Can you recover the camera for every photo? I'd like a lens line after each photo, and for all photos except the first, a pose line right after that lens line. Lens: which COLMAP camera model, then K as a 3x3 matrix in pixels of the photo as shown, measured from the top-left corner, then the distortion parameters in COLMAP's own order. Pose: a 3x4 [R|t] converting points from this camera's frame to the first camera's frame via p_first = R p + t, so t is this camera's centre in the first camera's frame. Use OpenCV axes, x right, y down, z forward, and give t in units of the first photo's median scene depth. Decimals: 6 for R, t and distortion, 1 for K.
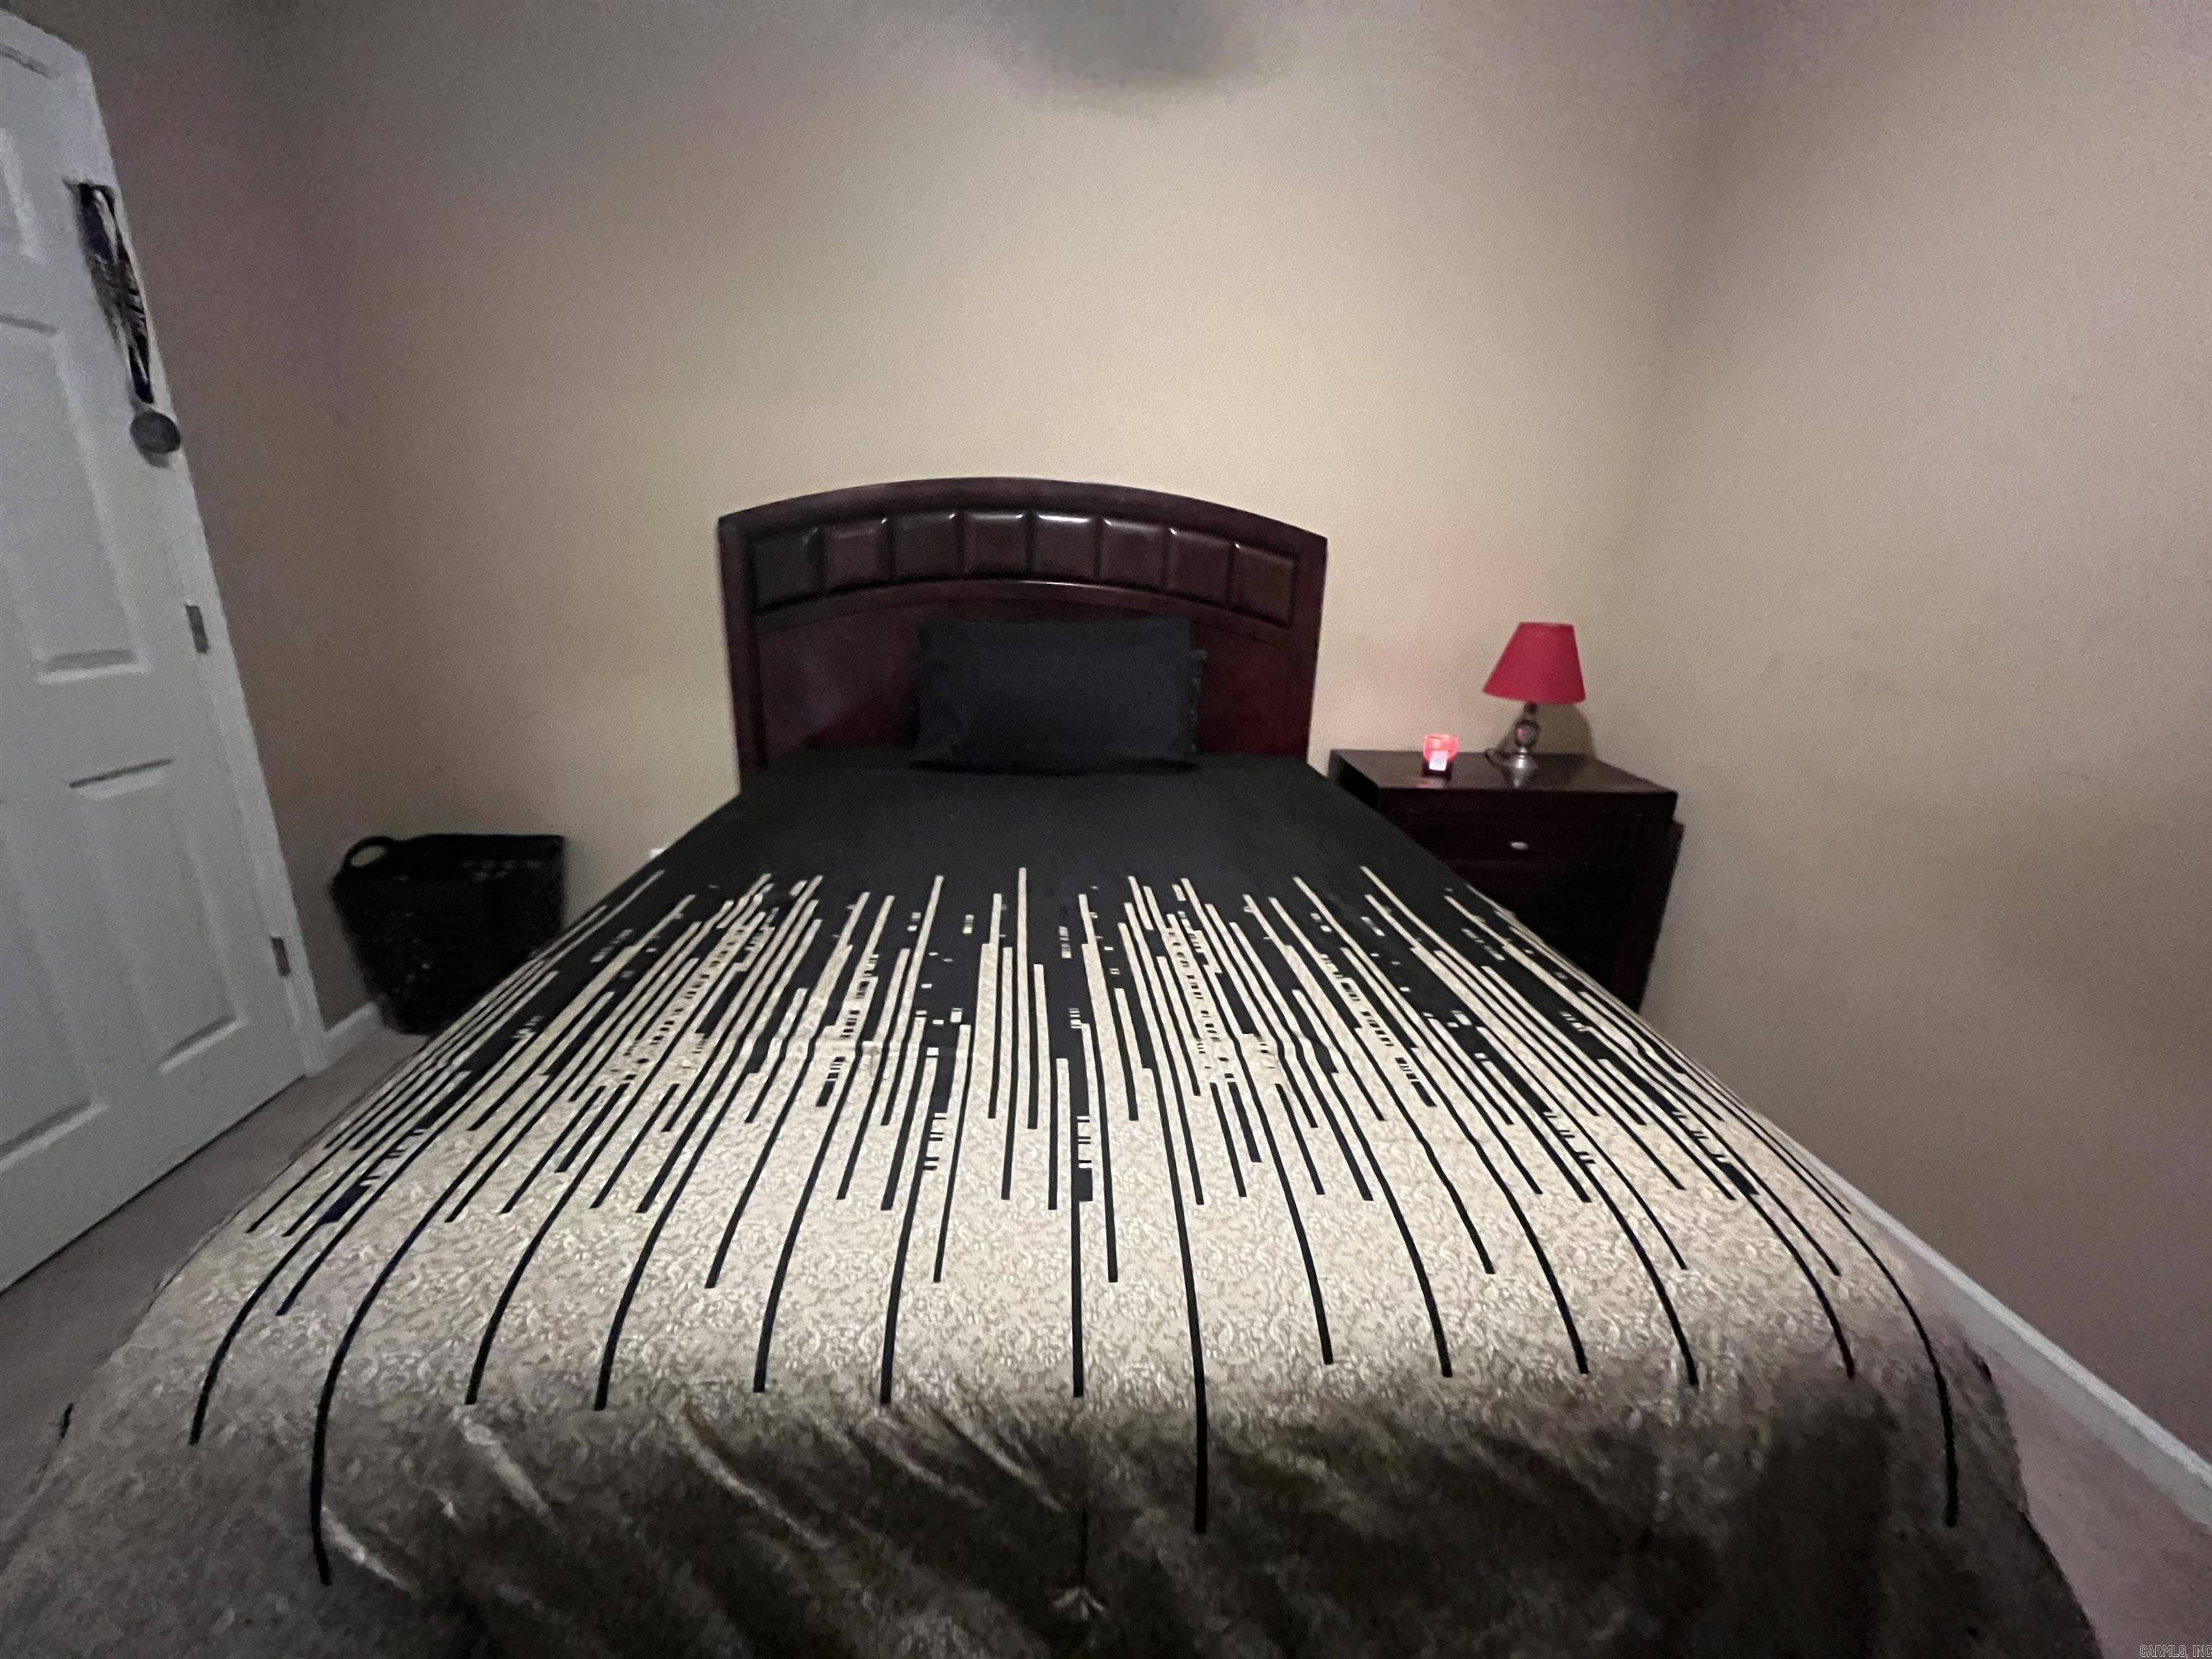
lens RADIAL K [[893.4, 0, 1106.9], [0, 893.4, 836.8], [0, 0, 1]] dist [-0.004288, 0.000433]
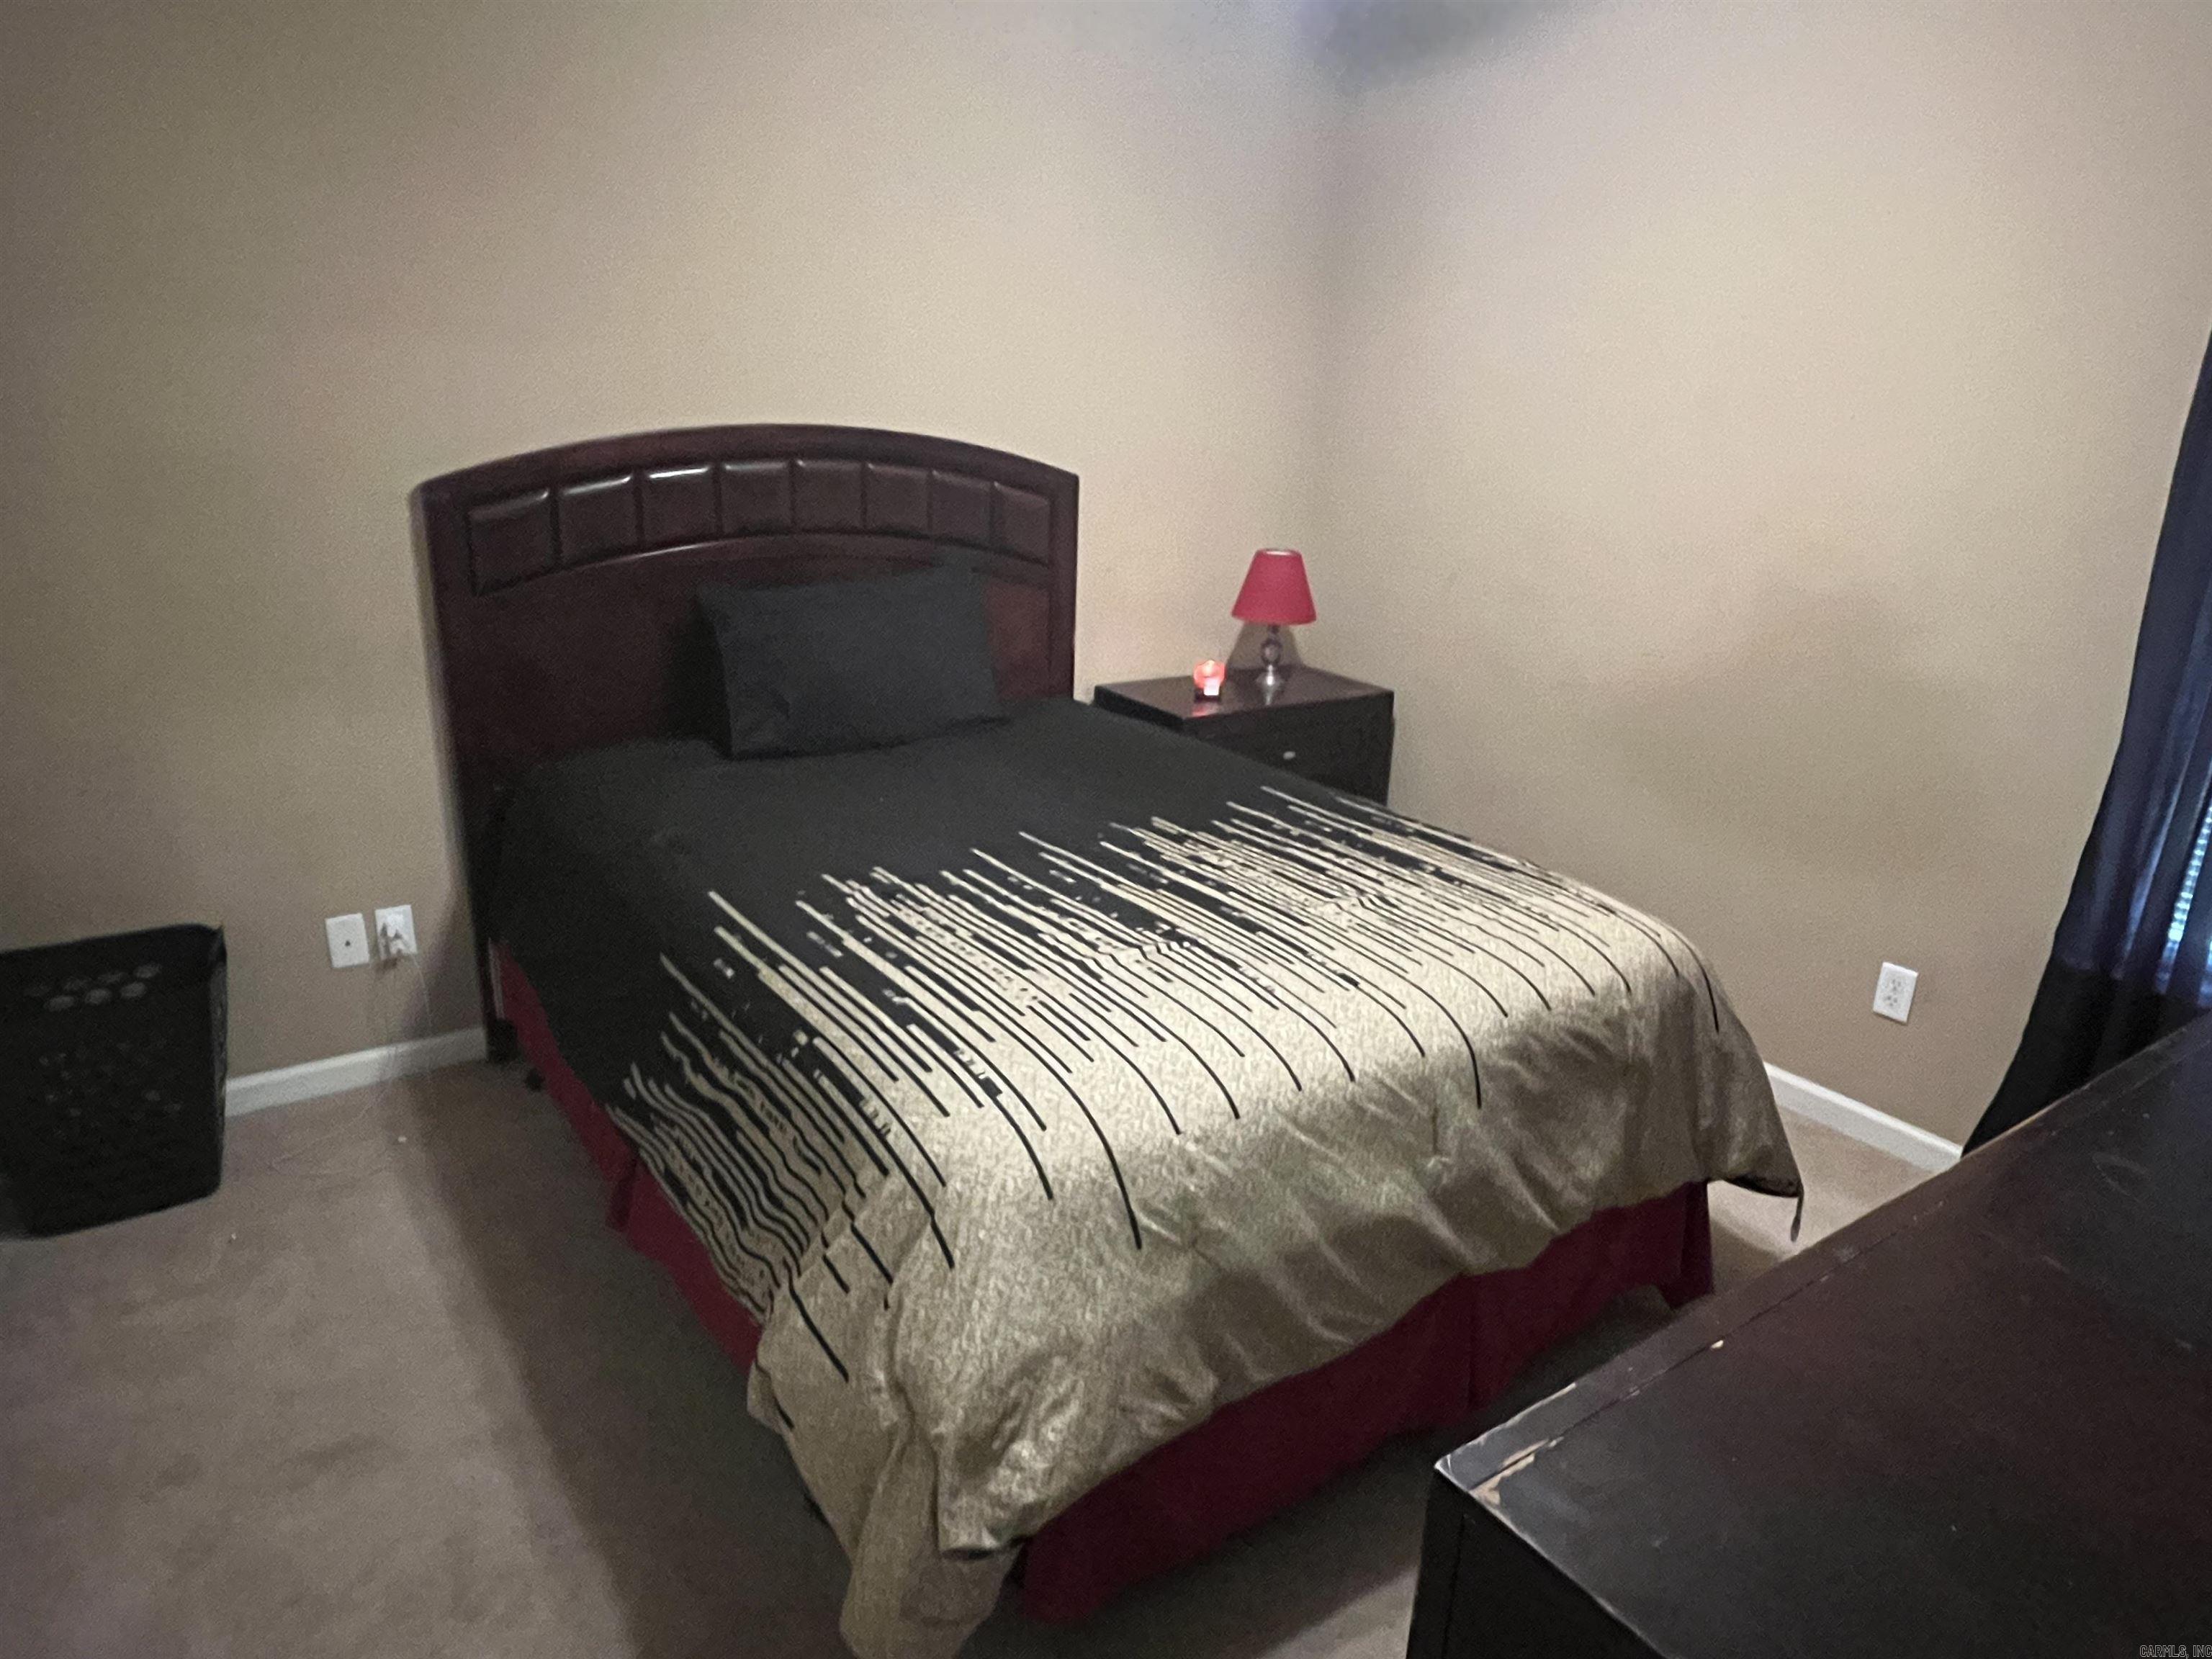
lens RADIAL K [[1354.6, 0, 1104.1], [0, 1354.6, 827.0], [0, 0, 1]] dist [-0.002647, -0.000969]
pose [[0.861857, -0.159673, 0.481360, -1.561842], [0.147735, 0.987025, 0.062894, -0.117864], [-0.485157, 0.016908, 0.874264, -0.981936]]
